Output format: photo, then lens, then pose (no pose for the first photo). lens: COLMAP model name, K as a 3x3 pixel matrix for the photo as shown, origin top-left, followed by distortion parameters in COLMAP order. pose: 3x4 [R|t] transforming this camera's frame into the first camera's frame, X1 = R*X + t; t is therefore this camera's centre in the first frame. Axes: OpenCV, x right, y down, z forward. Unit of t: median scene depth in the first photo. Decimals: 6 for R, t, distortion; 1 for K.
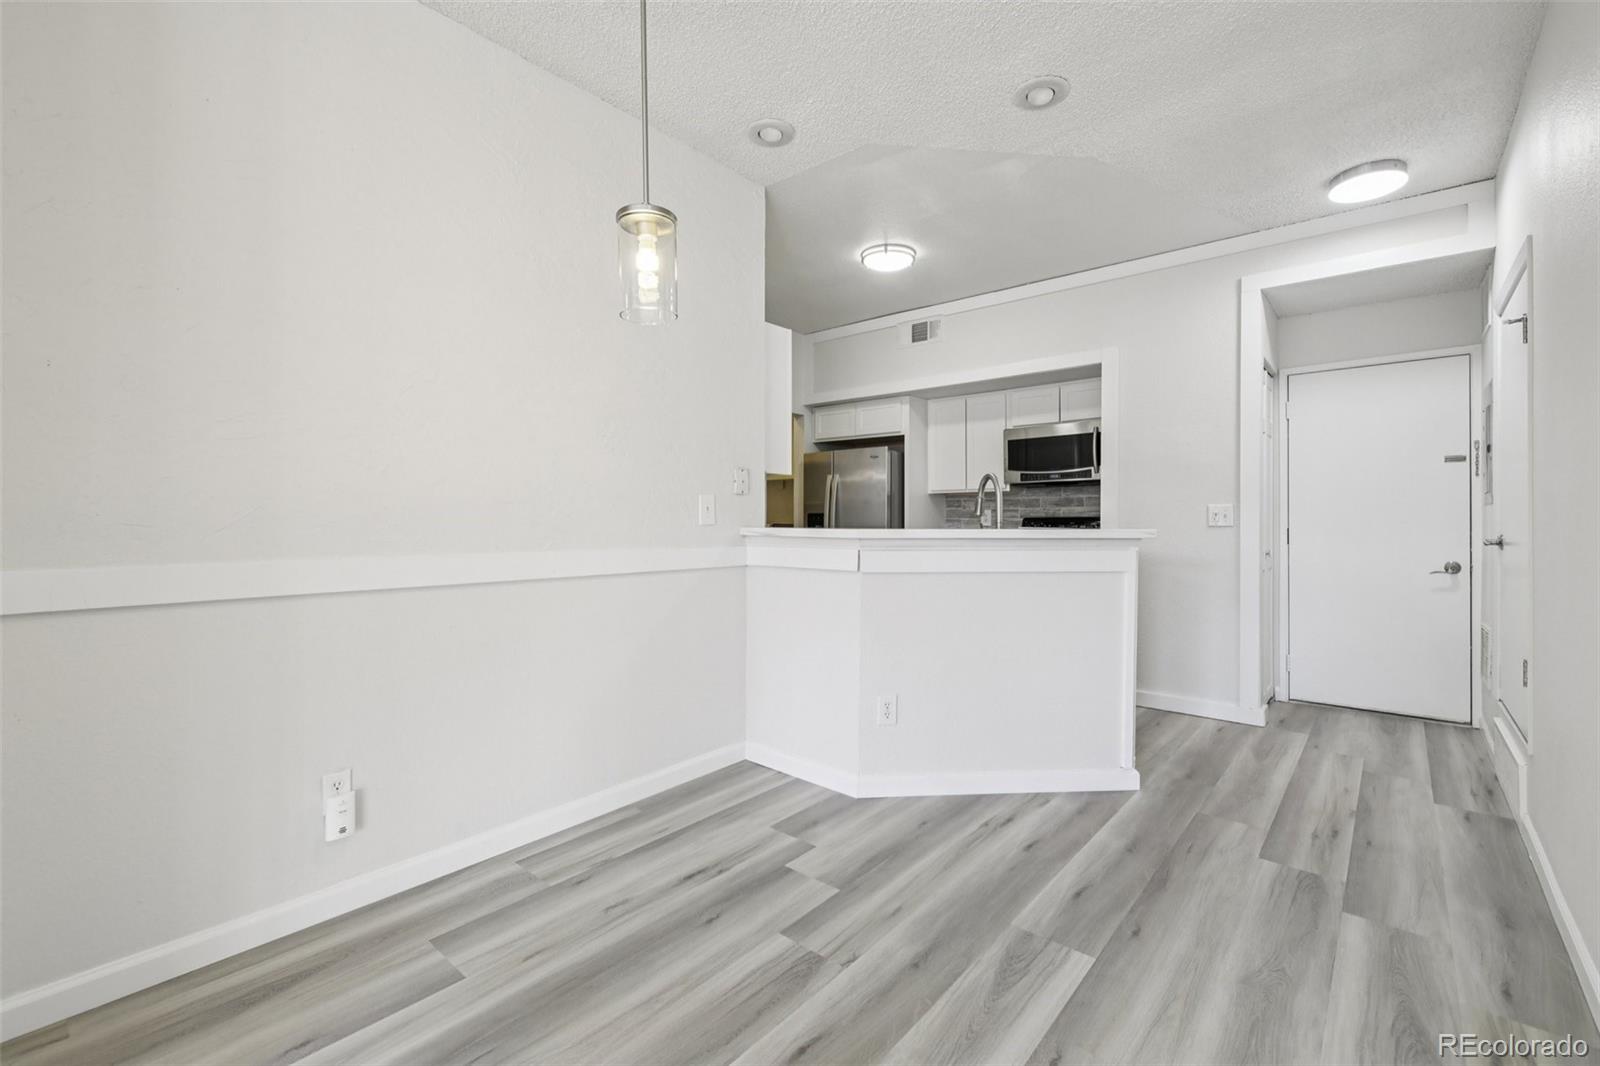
lens RADIAL K [[688.6, 0, 797.7], [0, 688.6, 522.3], [0, 0, 1]] dist [0.009483, -0.000685]
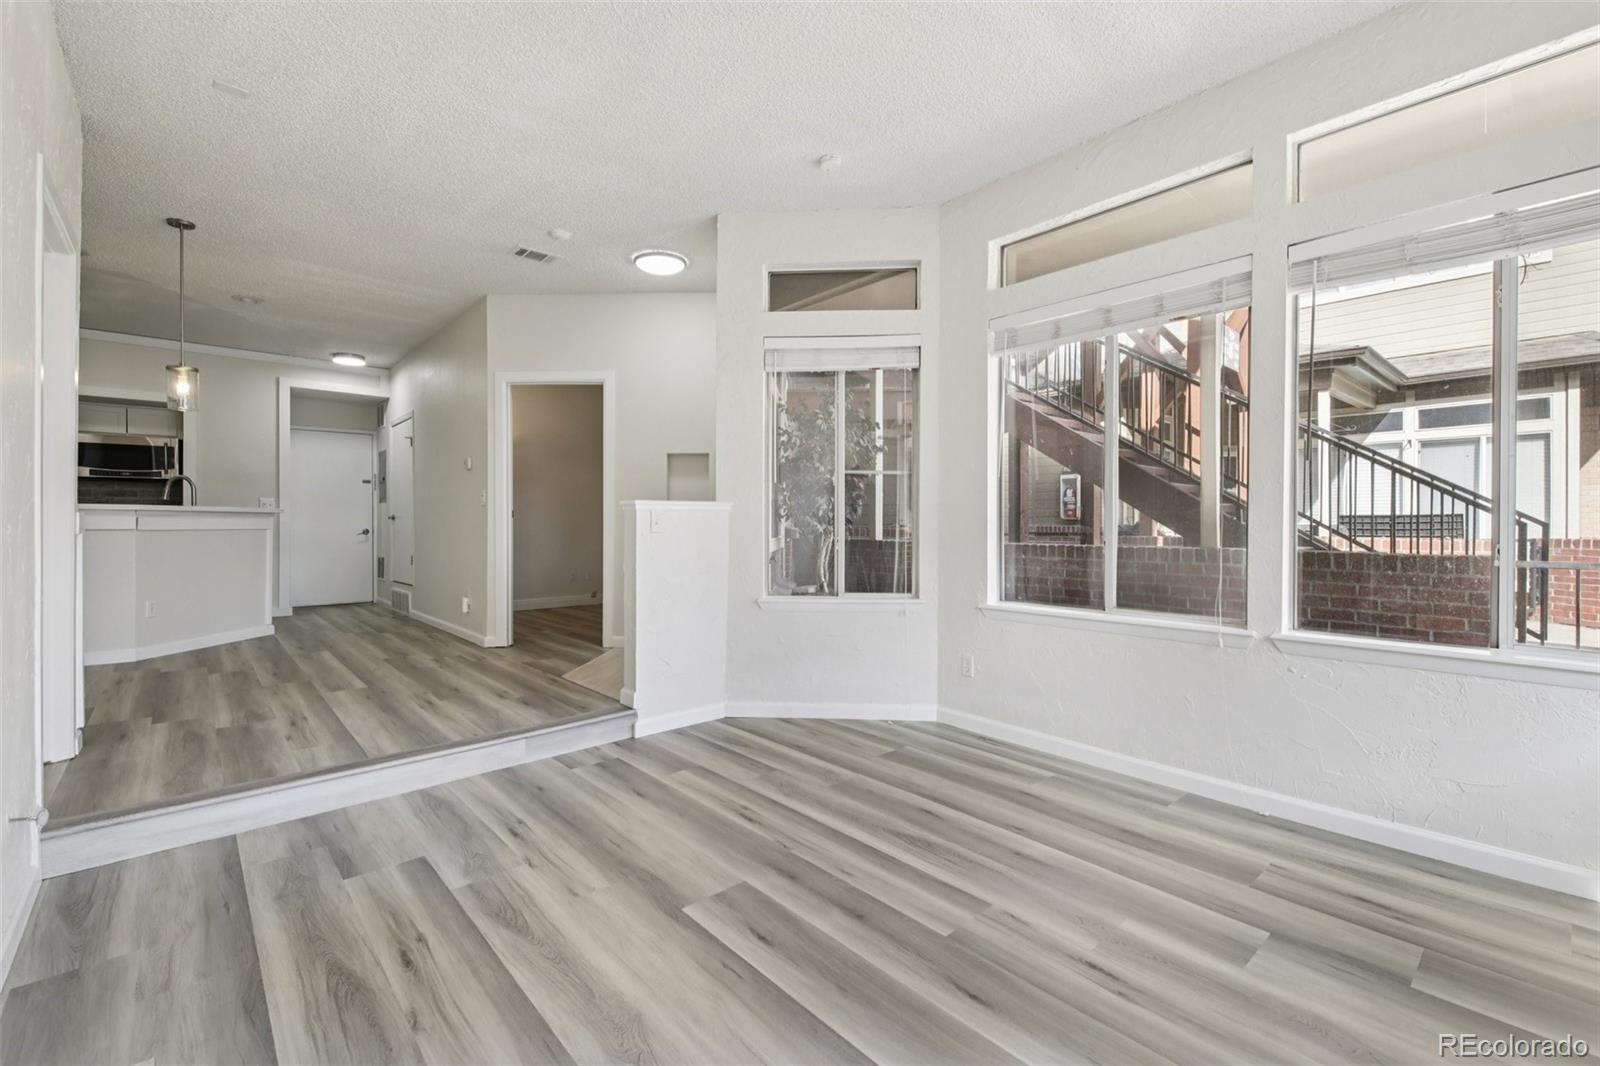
lens RADIAL K [[688.6, 0, 797.7], [0, 688.6, 522.3], [0, 0, 1]] dist [0.009483, -0.000685]
pose [[0.136667, 0.002218, 0.990614, -1.276664], [0.003774, 0.999989, -0.002760, 0.060000], [-0.990610, 0.004116, 0.136658, -0.799361]]
